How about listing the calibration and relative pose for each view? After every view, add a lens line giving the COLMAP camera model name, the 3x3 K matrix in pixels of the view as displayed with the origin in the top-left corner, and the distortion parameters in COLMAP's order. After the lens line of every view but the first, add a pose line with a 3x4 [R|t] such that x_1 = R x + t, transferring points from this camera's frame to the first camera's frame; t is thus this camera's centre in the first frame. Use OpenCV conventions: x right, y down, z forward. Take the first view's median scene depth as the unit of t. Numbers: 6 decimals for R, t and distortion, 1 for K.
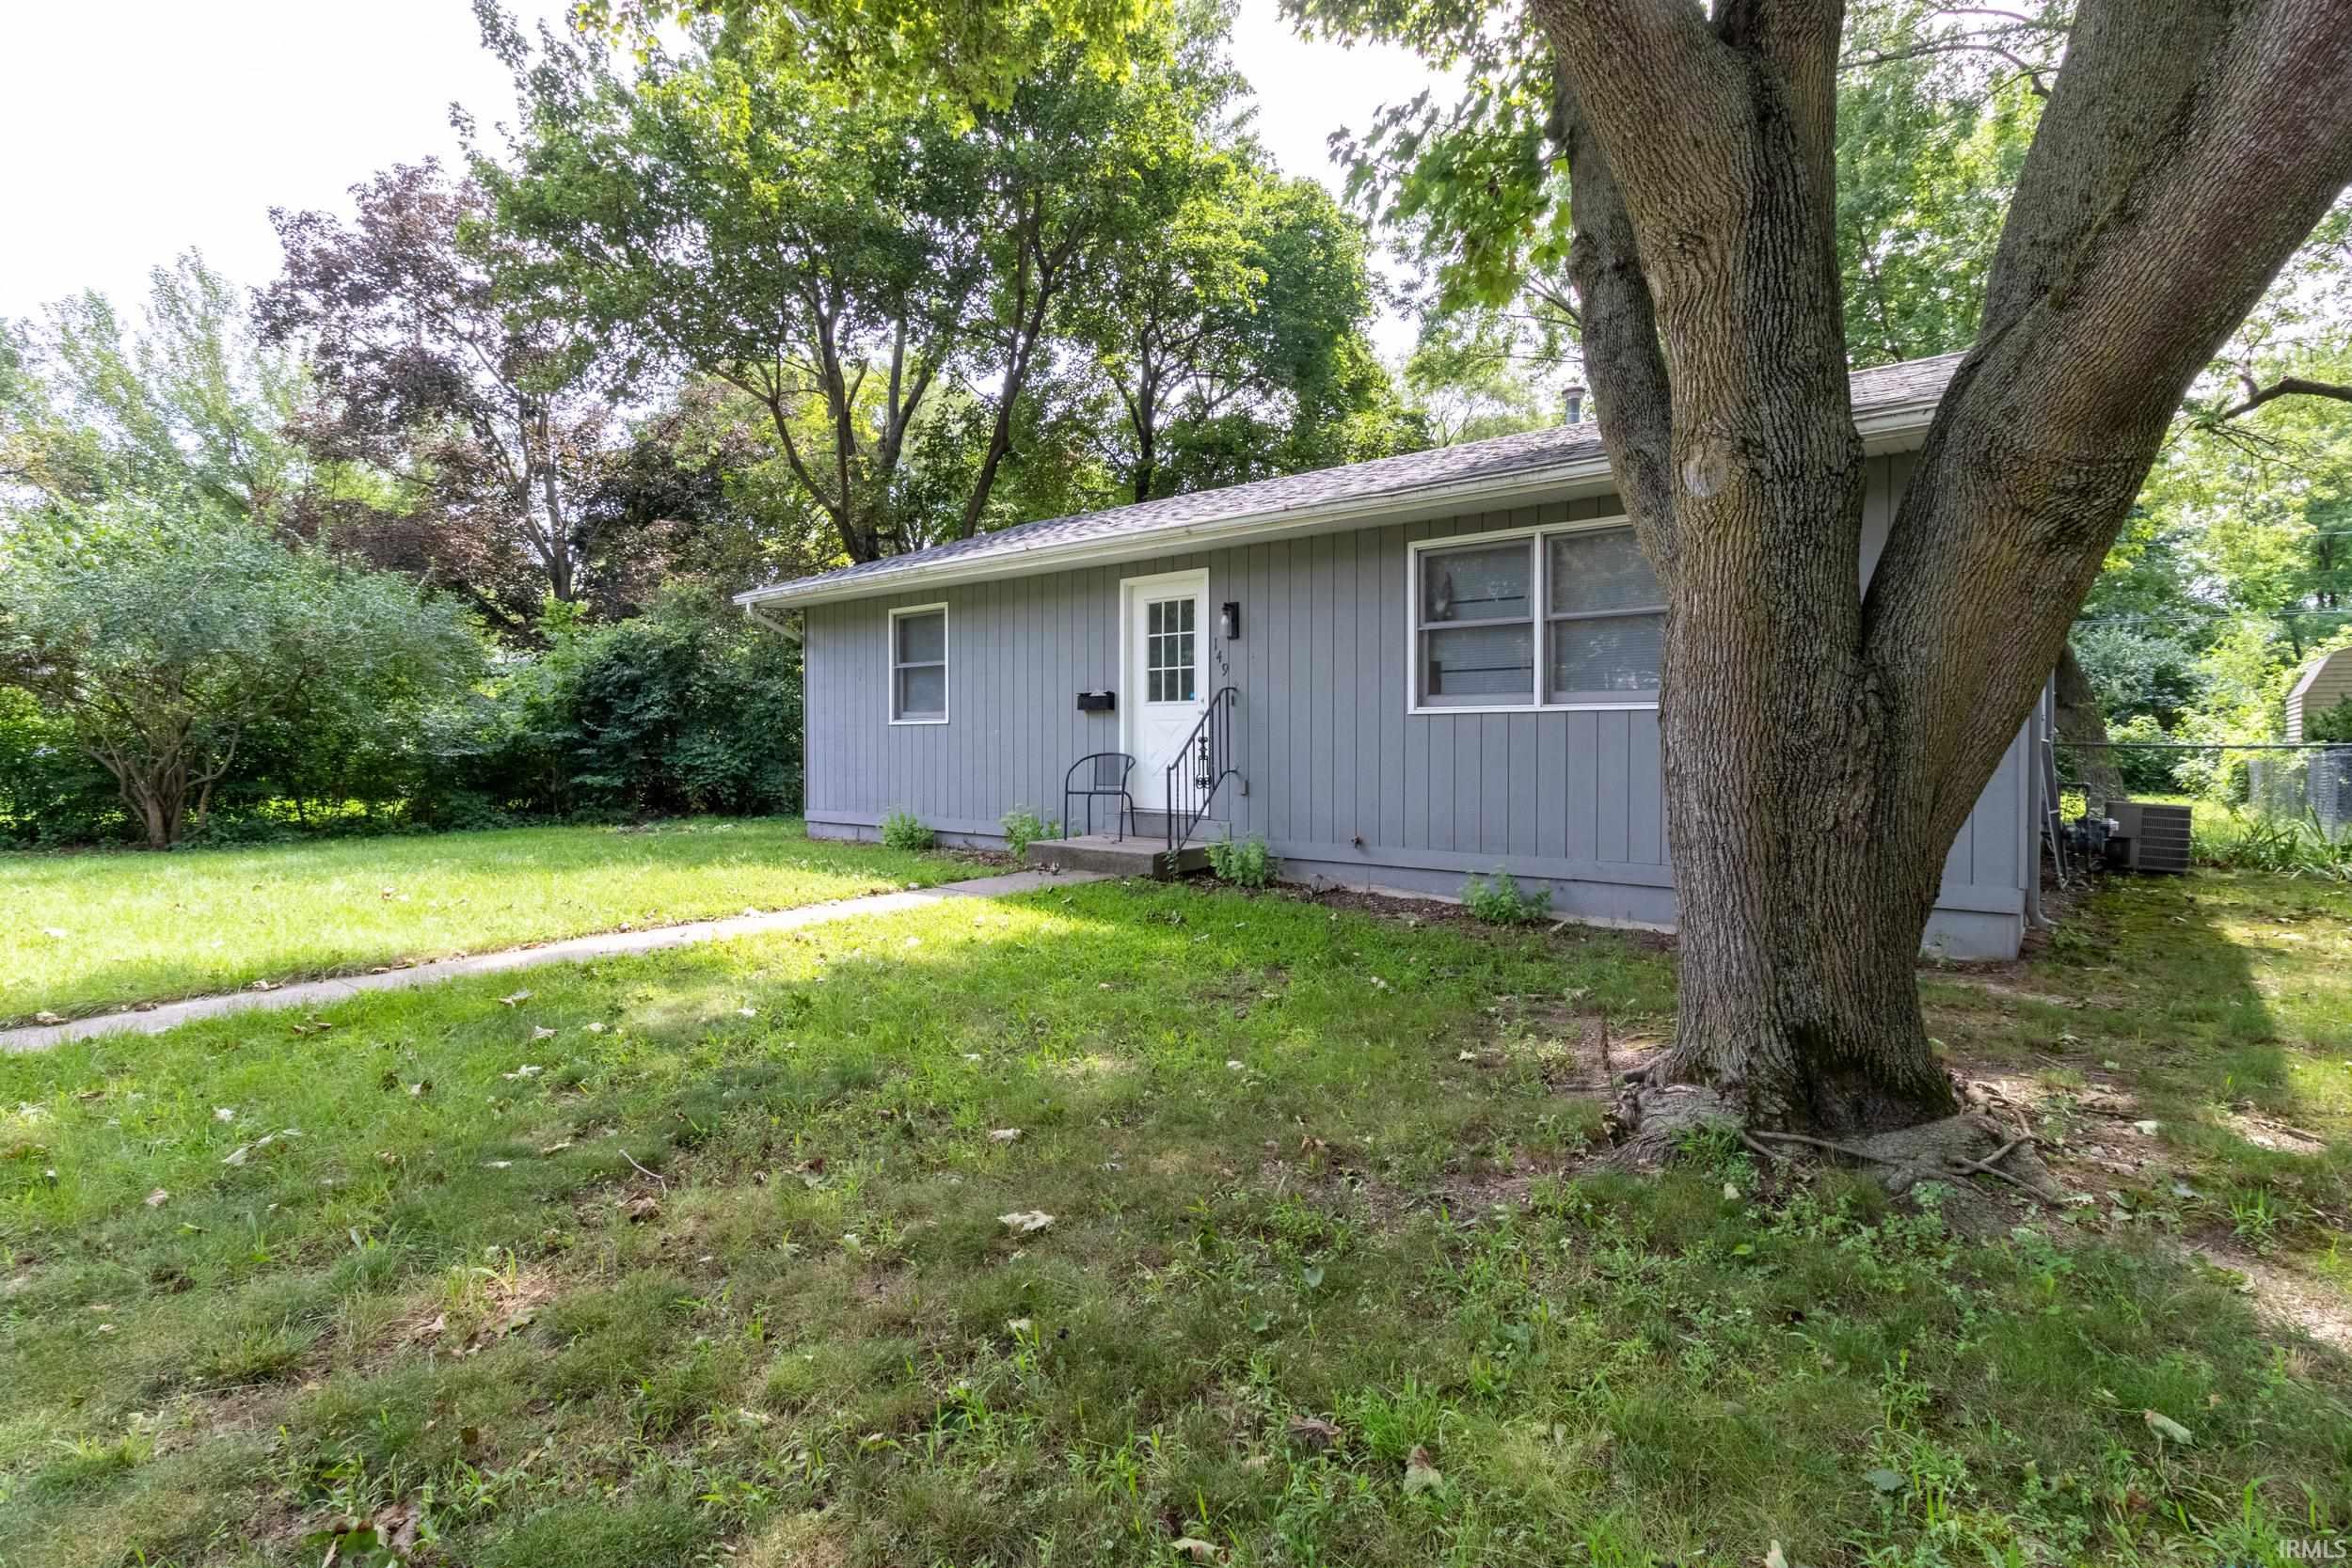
lens RADIAL K [[1182.8, 0, 1183.3], [0, 1182.8, 749.8], [0, 0, 1]] dist [-0.001045, -0.000118]
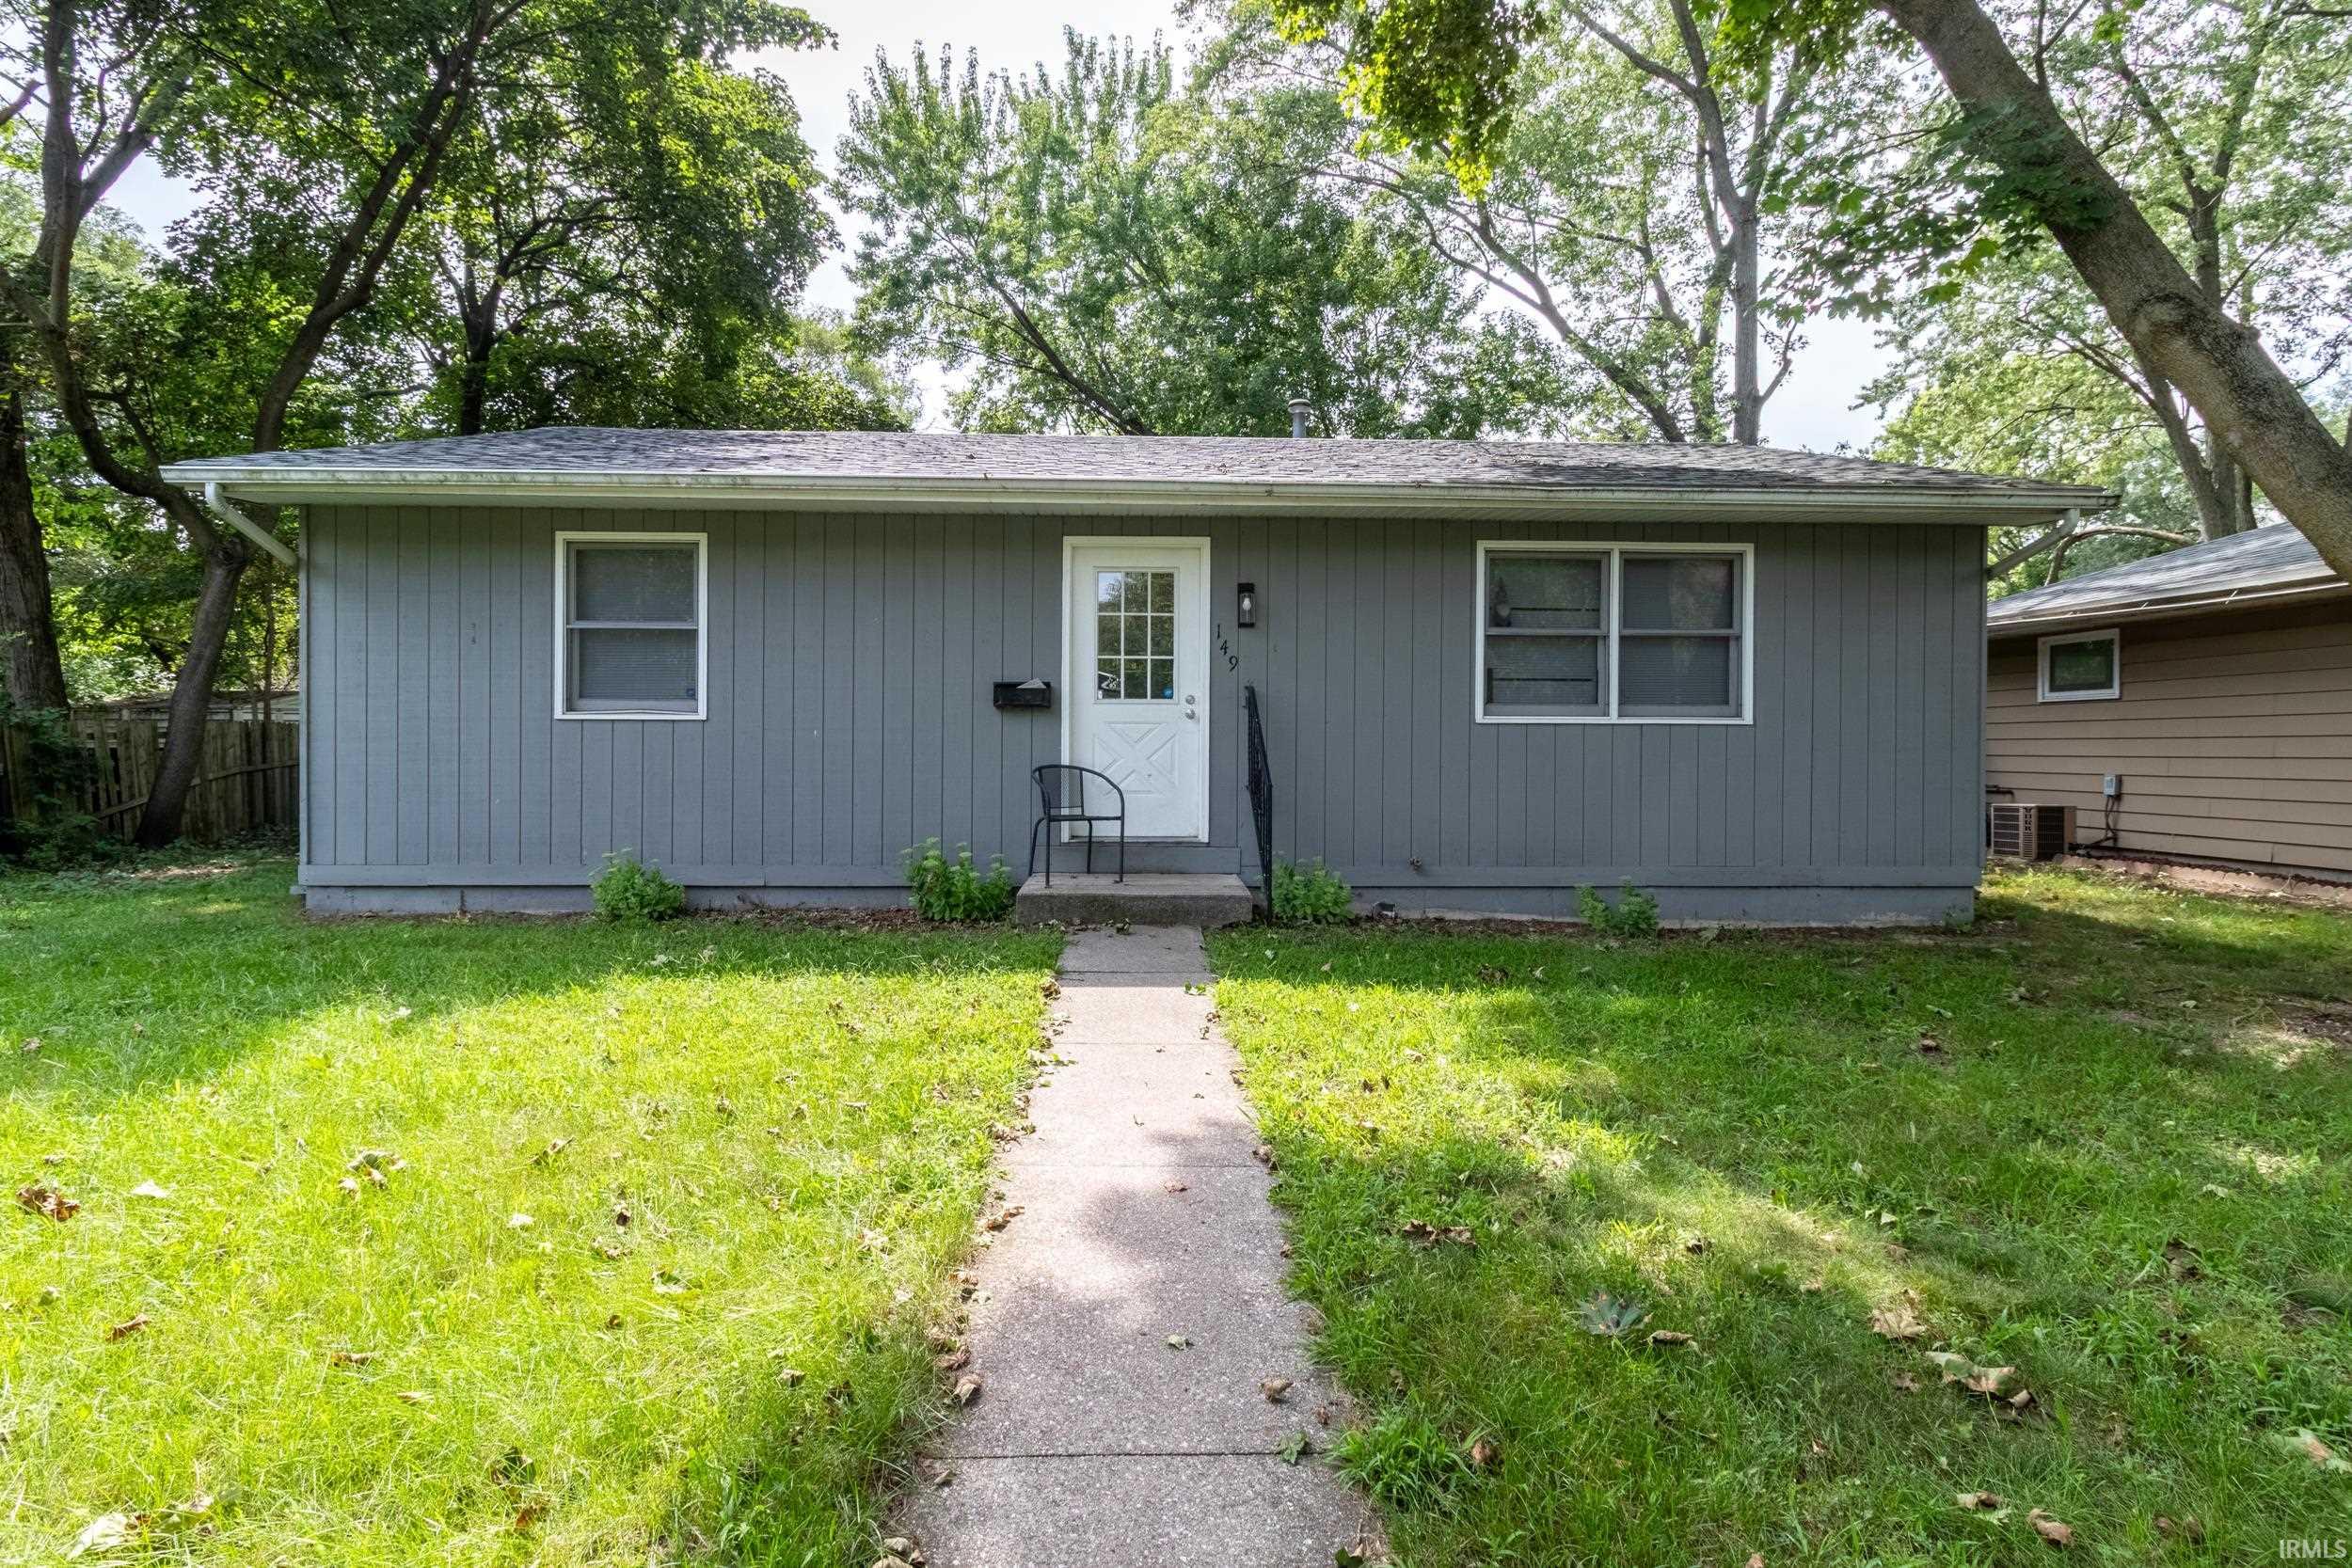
lens RADIAL K [[1182.8, 0, 1183.3], [0, 1182.8, 749.8], [0, 0, 1]] dist [-0.001045, -0.000118]
pose [[0.727035, 0.007329, 0.686561, -0.525593], [-0.000749, 0.999951, -0.009882, 0.000283], [-0.686600, 0.006670, 0.727005, 0.402381]]
